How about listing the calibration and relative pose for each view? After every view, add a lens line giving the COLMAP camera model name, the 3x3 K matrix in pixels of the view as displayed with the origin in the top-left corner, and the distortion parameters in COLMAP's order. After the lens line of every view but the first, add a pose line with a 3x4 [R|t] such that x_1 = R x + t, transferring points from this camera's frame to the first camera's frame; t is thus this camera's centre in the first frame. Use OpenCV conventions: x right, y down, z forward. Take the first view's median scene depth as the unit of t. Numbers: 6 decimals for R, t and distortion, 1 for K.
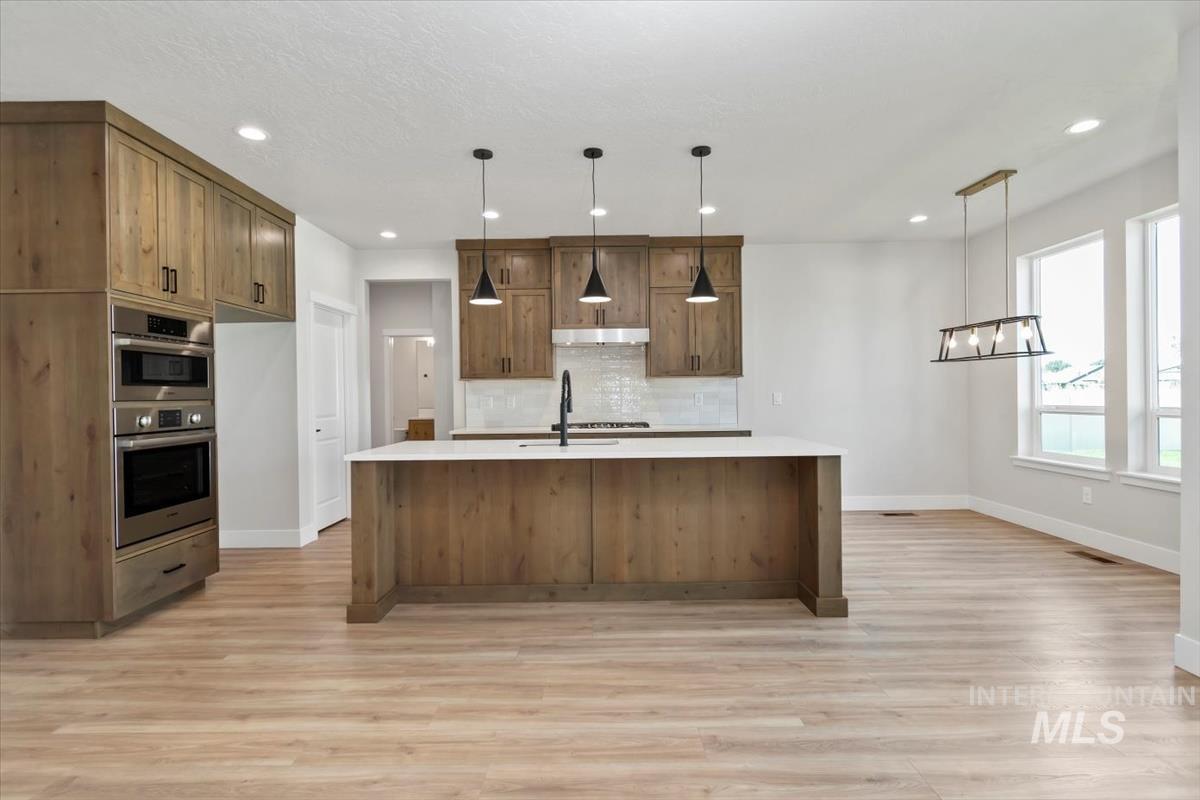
lens RADIAL K [[567.4, 0, 603.1], [0, 567.4, 397.1], [0, 0, 1]] dist [0.003491, -0.000040]
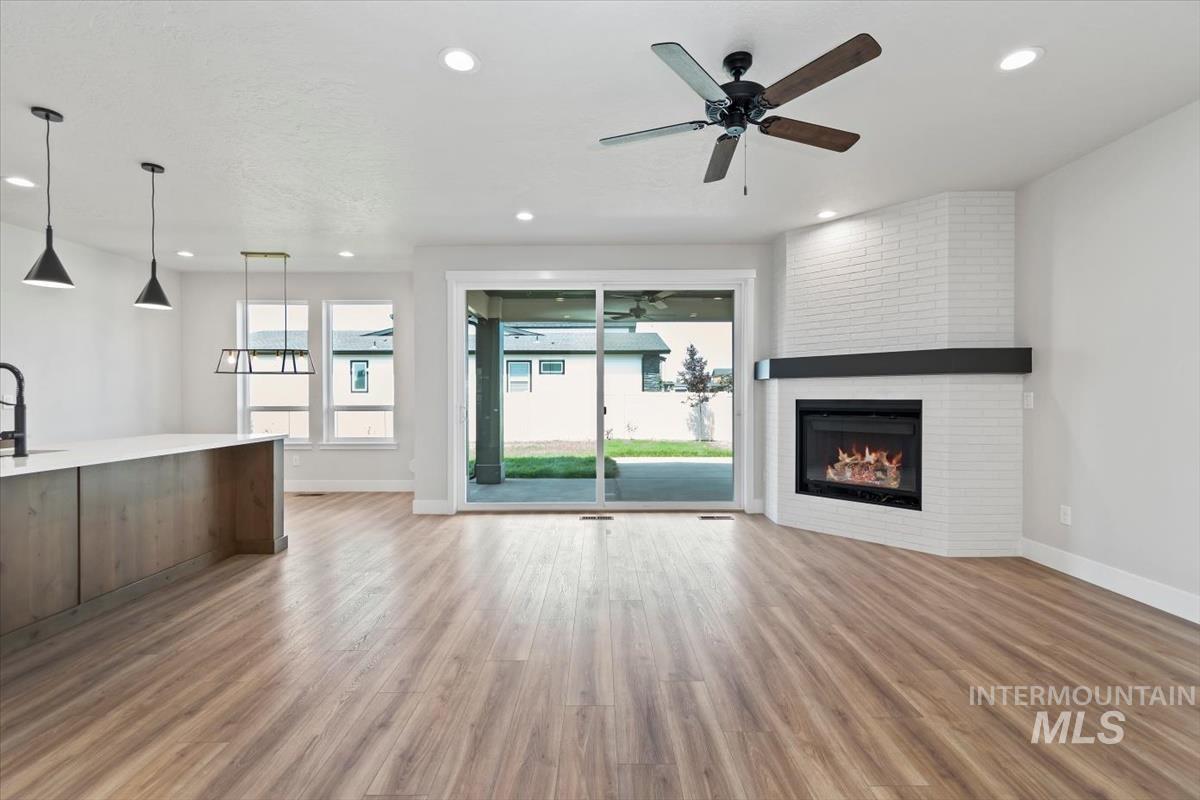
lens RADIAL K [[532.5, 0, 600.7], [0, 532.5, 398.2], [0, 0, 1]] dist [0.003704, 0.000309]
pose [[-0.009895, 0.007474, 0.999923, -0.699702], [0.003056, 0.999968, -0.007444, 0.008107], [-0.999946, 0.002982, -0.009917, 0.143978]]
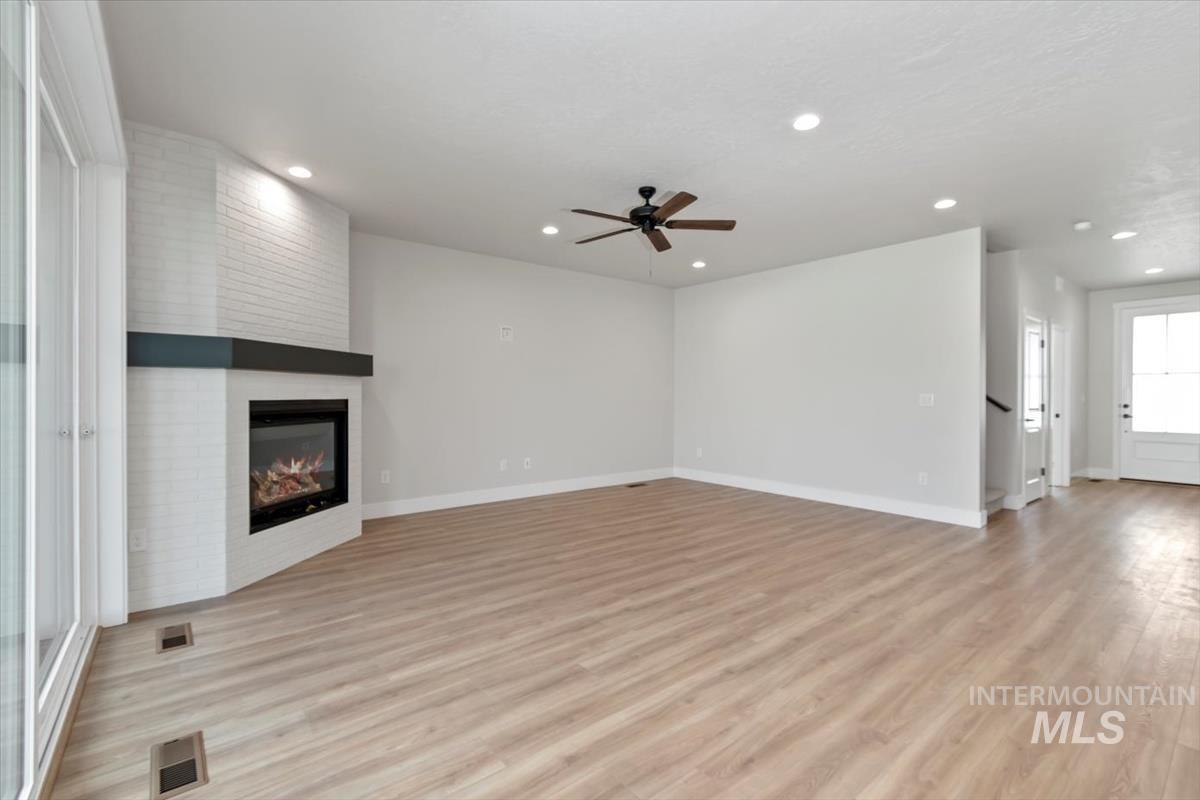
lens RADIAL K [[521.0, 0, 603.3], [0, 521.0, 398.3], [0, 0, 1]] dist [0.000430, -0.000343]
pose [[-0.769901, 0.014673, -0.637995, 0.541954], [0.006815, 0.999868, 0.014772, -0.007504], [0.638127, 0.007025, -0.769899, 0.657657]]
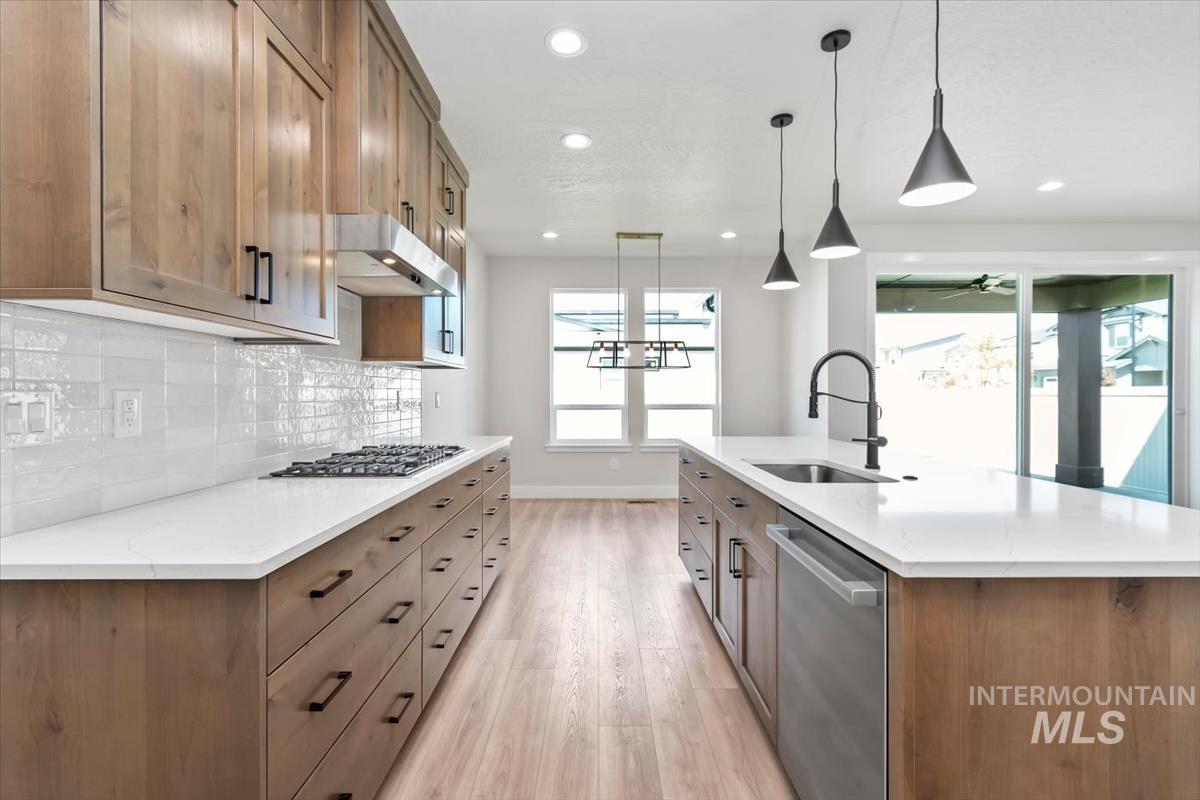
lens RADIAL K [[532.5, 0, 600.7], [0, 532.5, 398.2], [0, 0, 1]] dist [0.003704, 0.000309]
pose [[-0.003561, 0.003549, 0.999987, -0.555590], [0.002595, 0.999990, -0.003540, 0.005941], [-0.999990, 0.002583, -0.003570, 1.070417]]
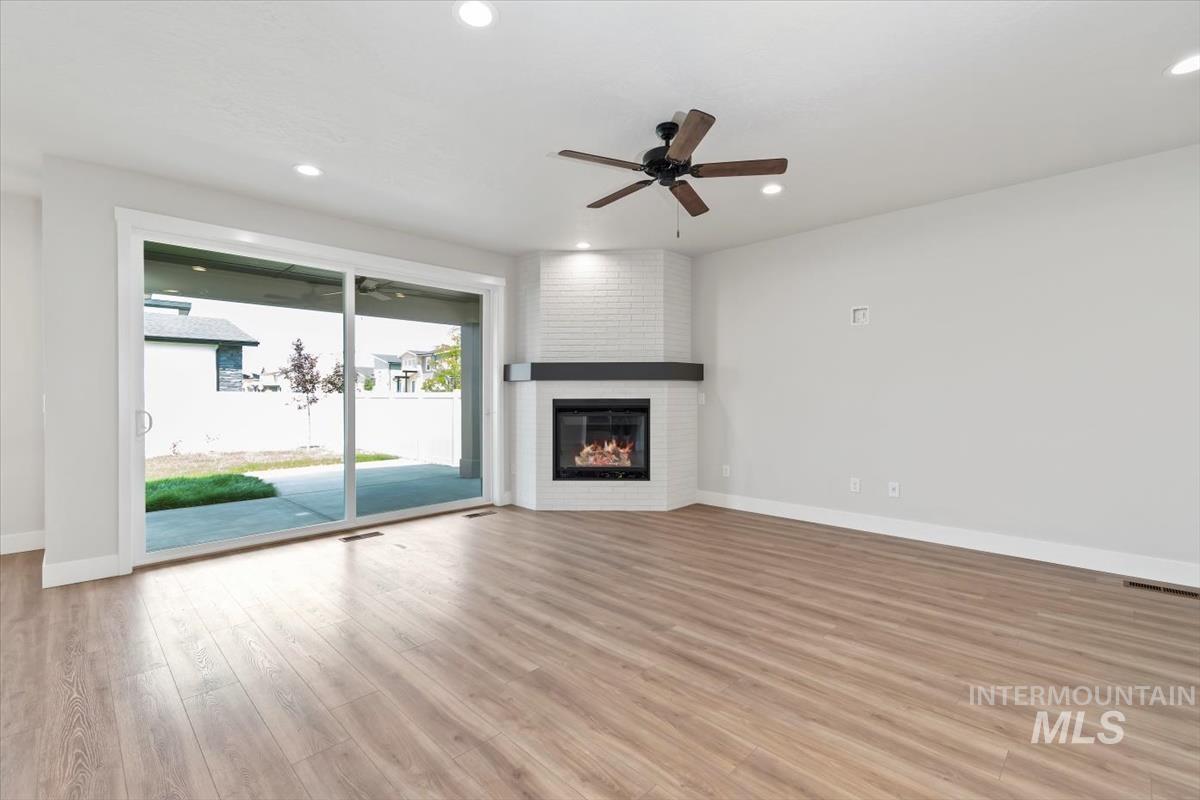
lens RADIAL K [[530.4, 0, 606.1], [0, 530.4, 396.9], [0, 0, 1]] dist [0.003578, 0.000106]
pose [[-0.724205, 0.012474, 0.689472, -0.557082], [0.012253, 0.999911, -0.005221, 0.006872], [-0.689476, 0.004667, -0.724294, 0.575814]]
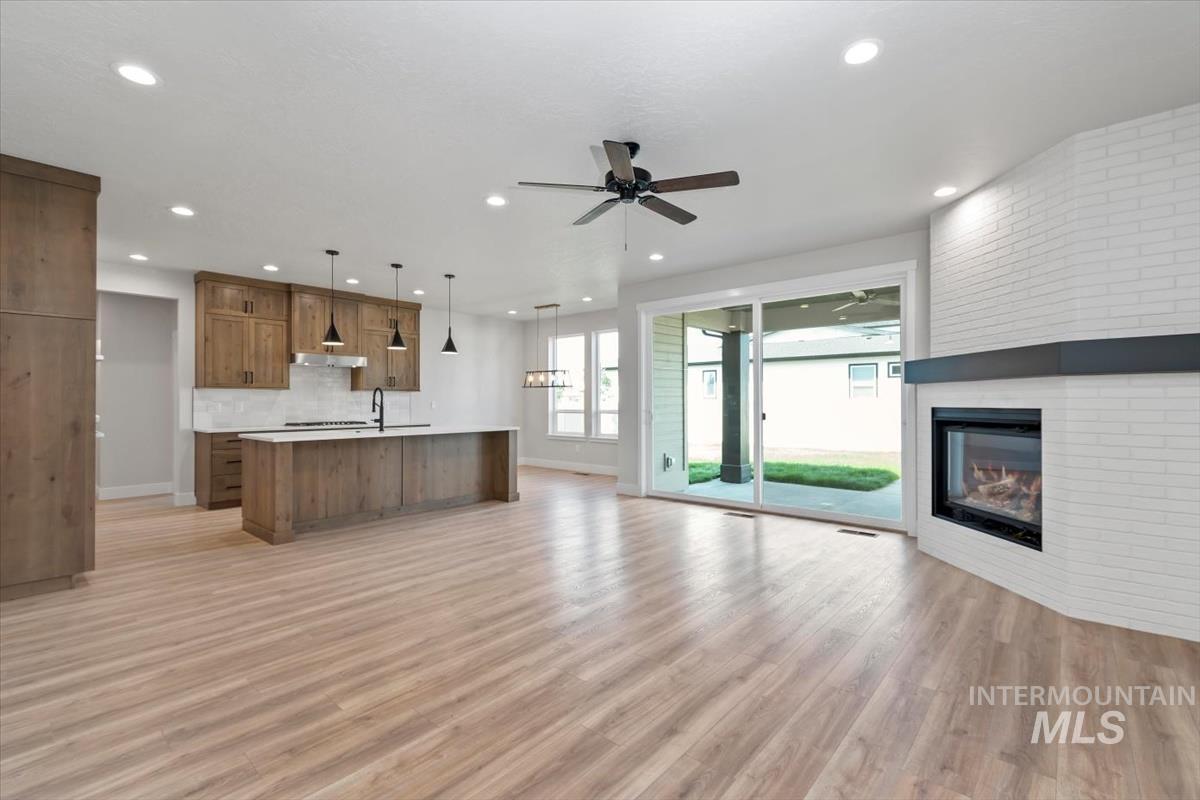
lens RADIAL K [[537.7, 0, 599.9], [0, 537.7, 398.7], [0, 0, 1]] dist [0.004070, 0.000154]
pose [[0.656919, 0.016094, 0.753789, -0.722735], [-0.005950, 0.999852, -0.016163, 0.007440], [-0.753938, 0.006133, 0.656917, -0.485781]]
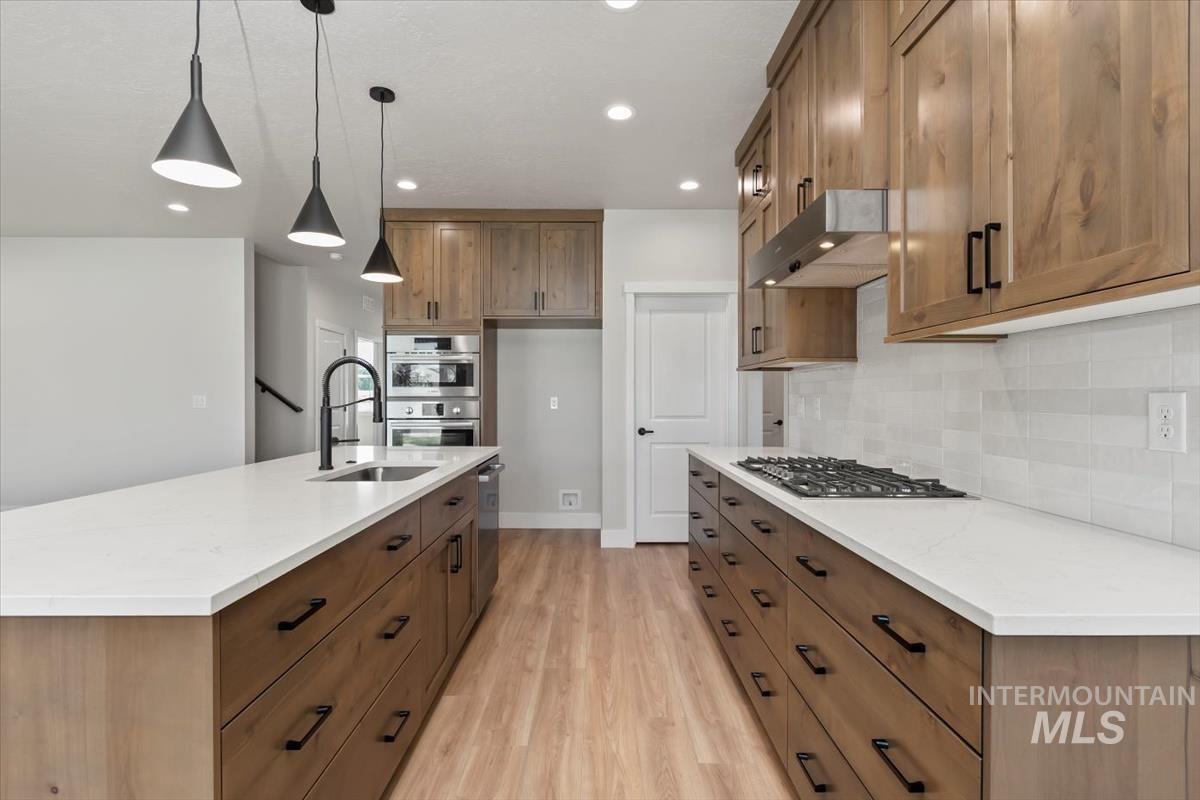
lens RADIAL K [[578.9, 0, 600.0], [0, 578.9, 400.0], [0, 0, 1]] dist [0.001044, 0.000037]
pose [[0.010334, 0.016485, -0.999811, 0.511406], [-0.003074, 0.999860, 0.016454, -0.008724], [0.999942, 0.002903, 0.010383, 1.079002]]
